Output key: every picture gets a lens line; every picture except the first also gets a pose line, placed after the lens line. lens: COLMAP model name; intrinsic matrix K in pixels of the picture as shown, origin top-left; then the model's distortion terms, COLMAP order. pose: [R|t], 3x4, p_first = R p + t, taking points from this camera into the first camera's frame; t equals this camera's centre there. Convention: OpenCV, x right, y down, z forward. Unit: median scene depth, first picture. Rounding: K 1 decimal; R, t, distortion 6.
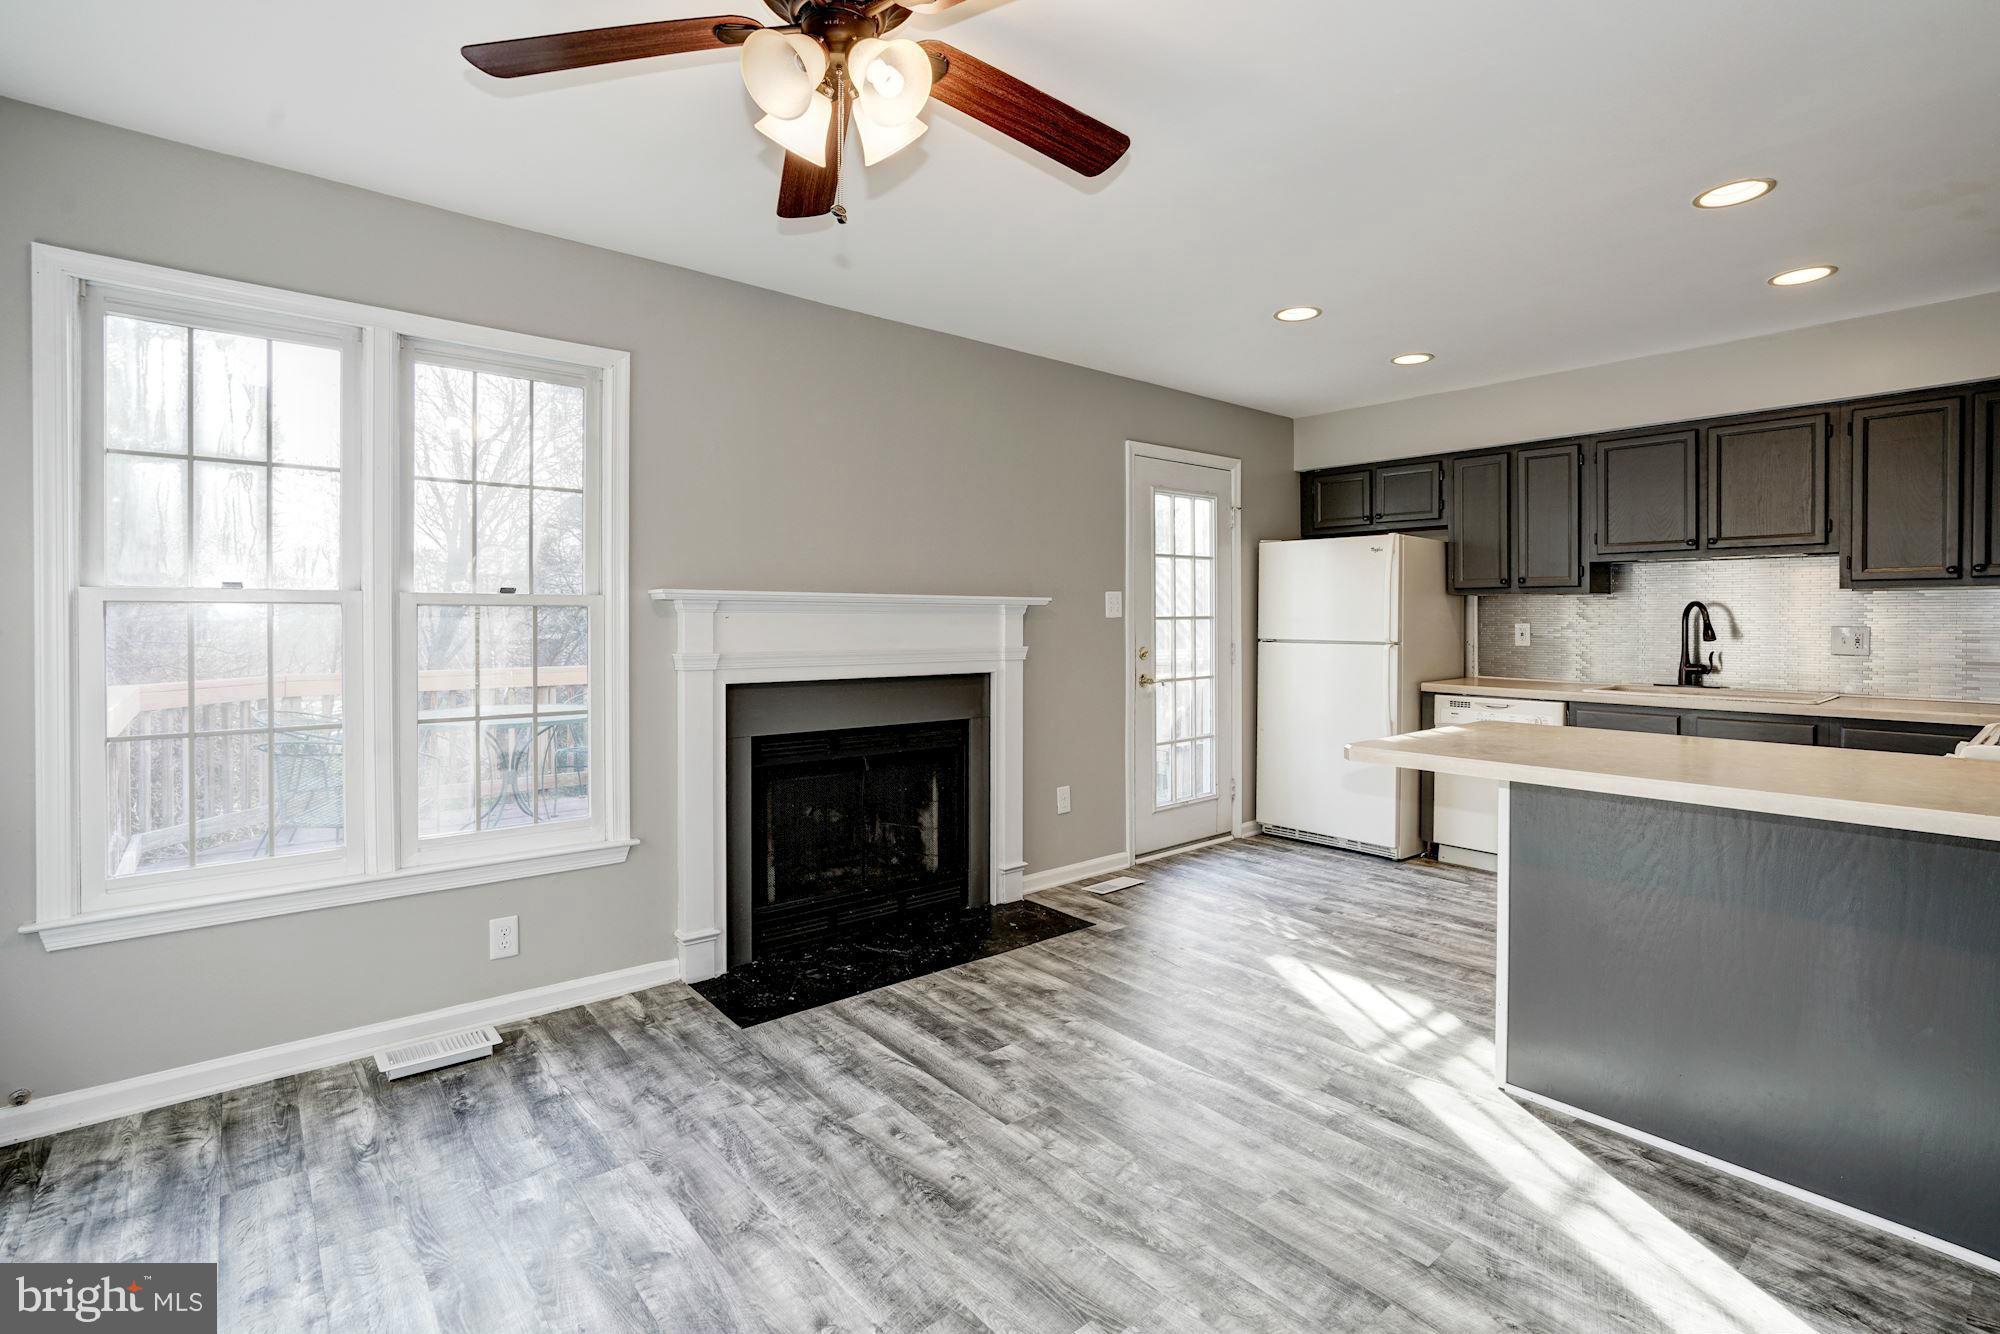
lens RADIAL K [[937.4, 0, 1008.6], [0, 937.4, 621.6], [0, 0, 1]] dist [-0.038604, 0.019328]
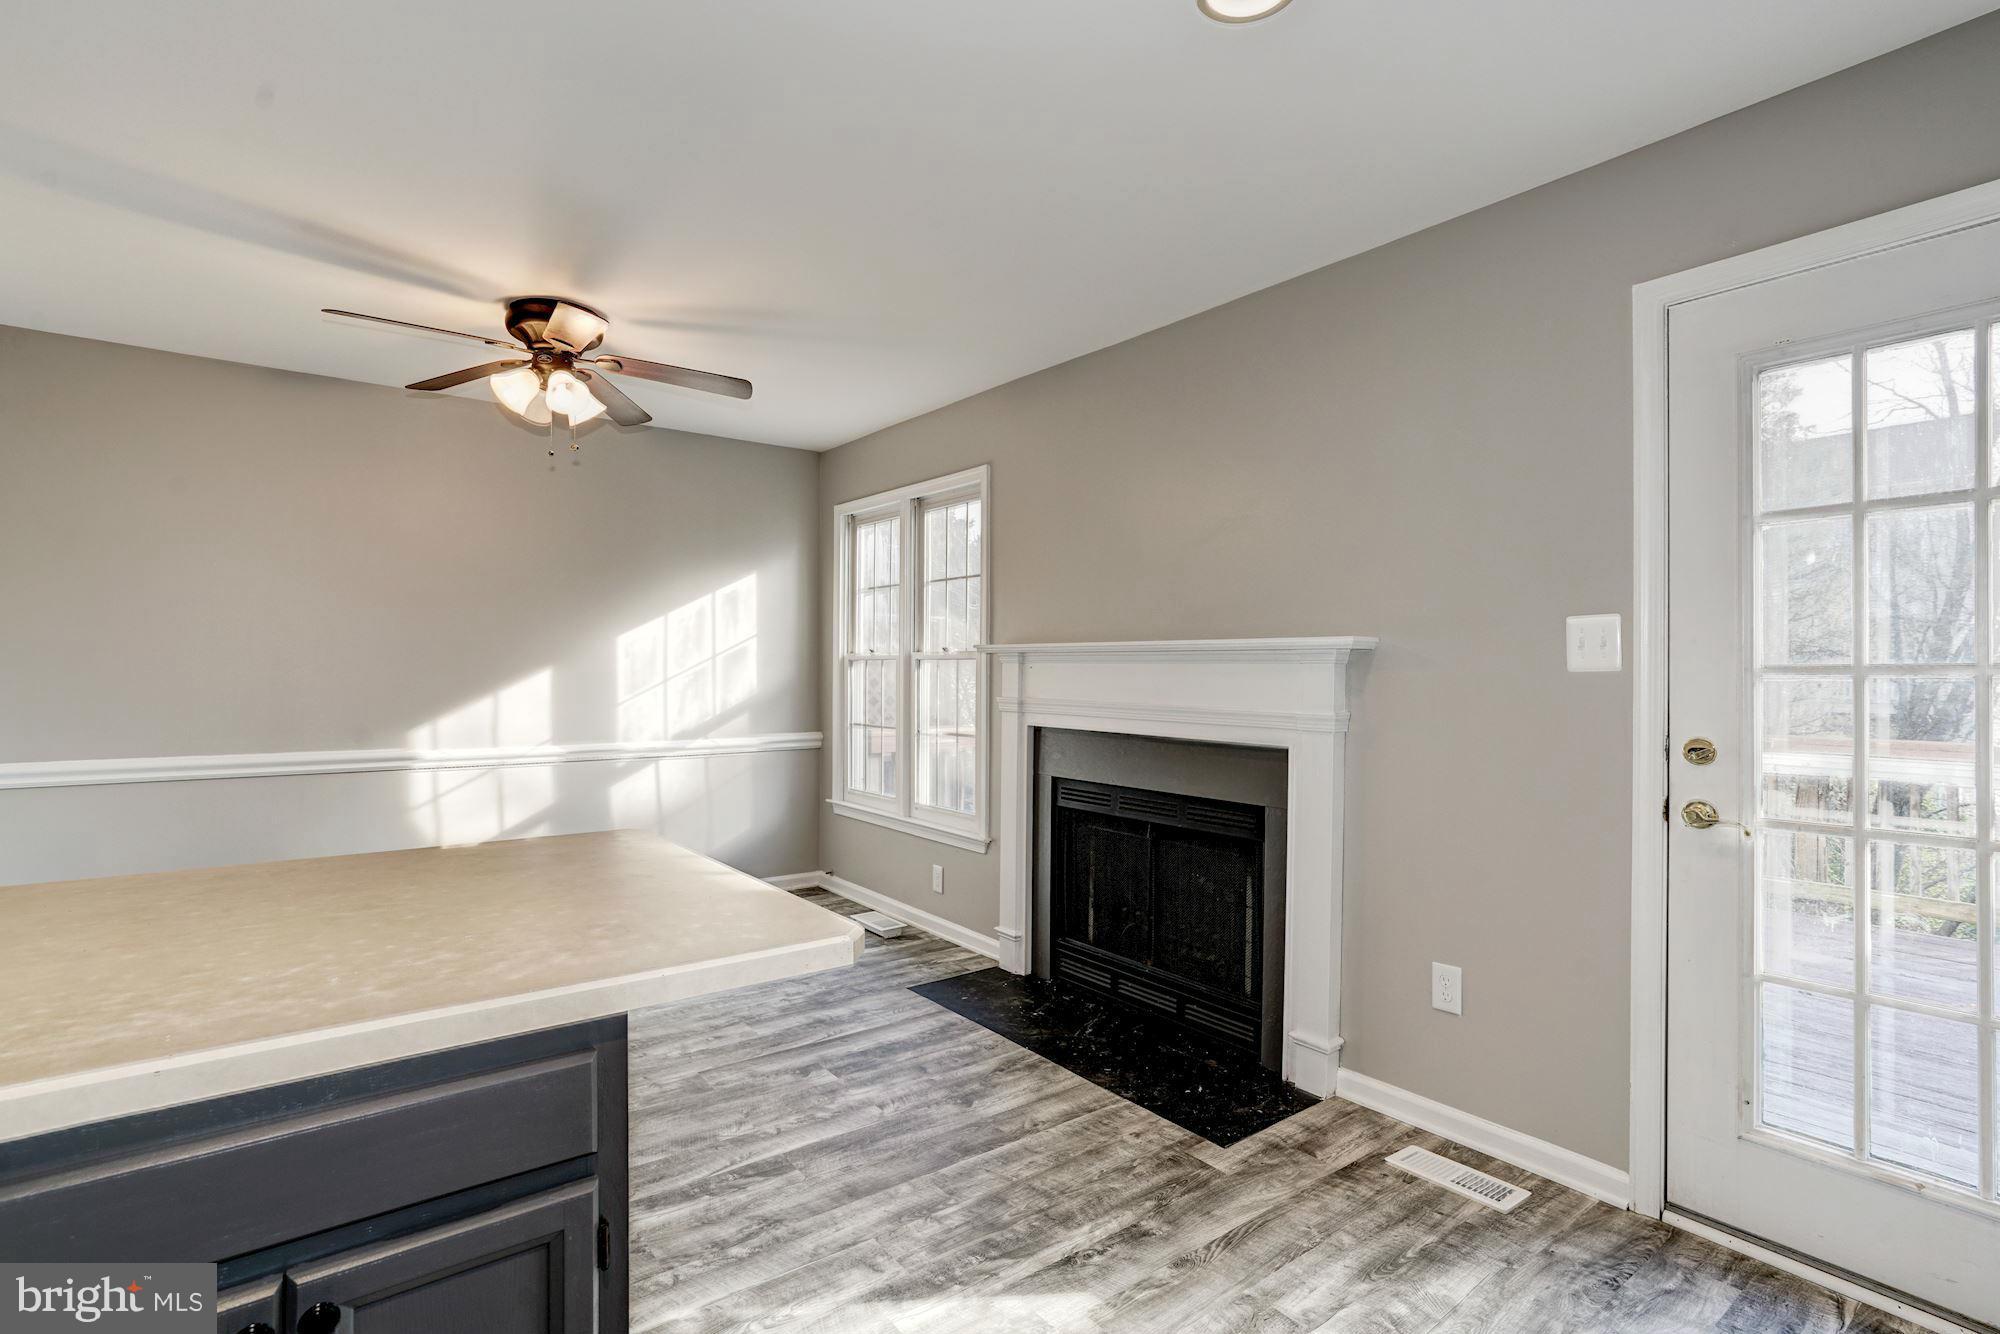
lens RADIAL K [[937.4, 0, 1006.5], [0, 937.4, 671.0], [0, 0, 1]] dist [-0.038604, 0.019328]
pose [[-0.040270, -0.000841, -0.999188, 0.994872], [-0.011394, 0.999935, -0.000382, 0.000519], [0.999124, 0.011369, -0.040277, 1.184382]]
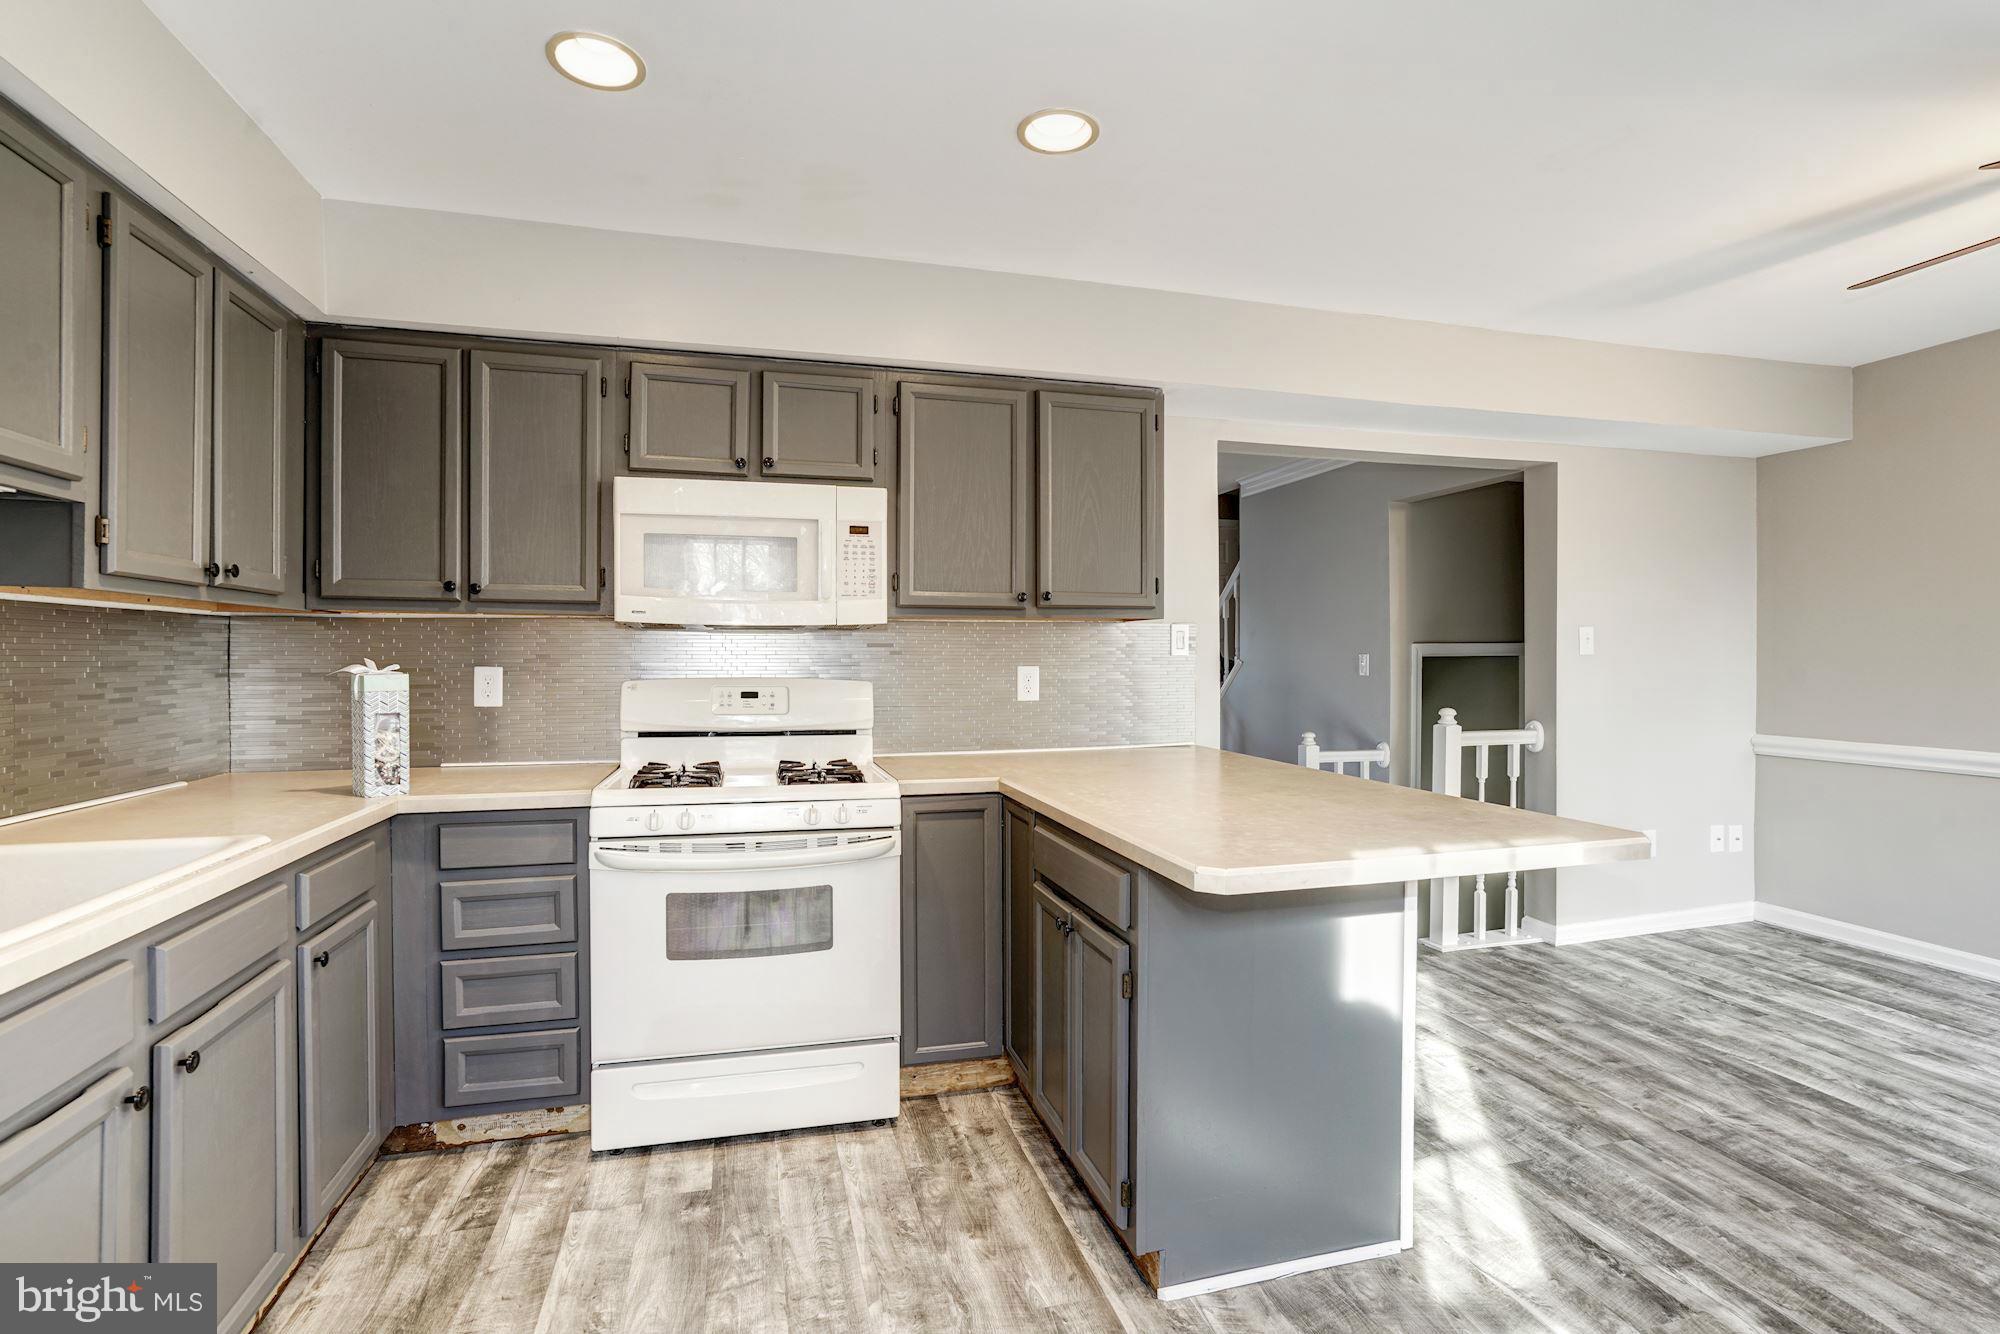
lens RADIAL K [[937.4, 0, 985.3], [0, 937.4, 658.8], [0, 0, 1]] dist [-0.038604, 0.019328]
pose [[-0.901241, 0.001584, 0.433315, 0.453290], [0.003950, 0.999982, 0.004558, -0.001837], [-0.433300, 0.005820, -0.901231, 1.638206]]
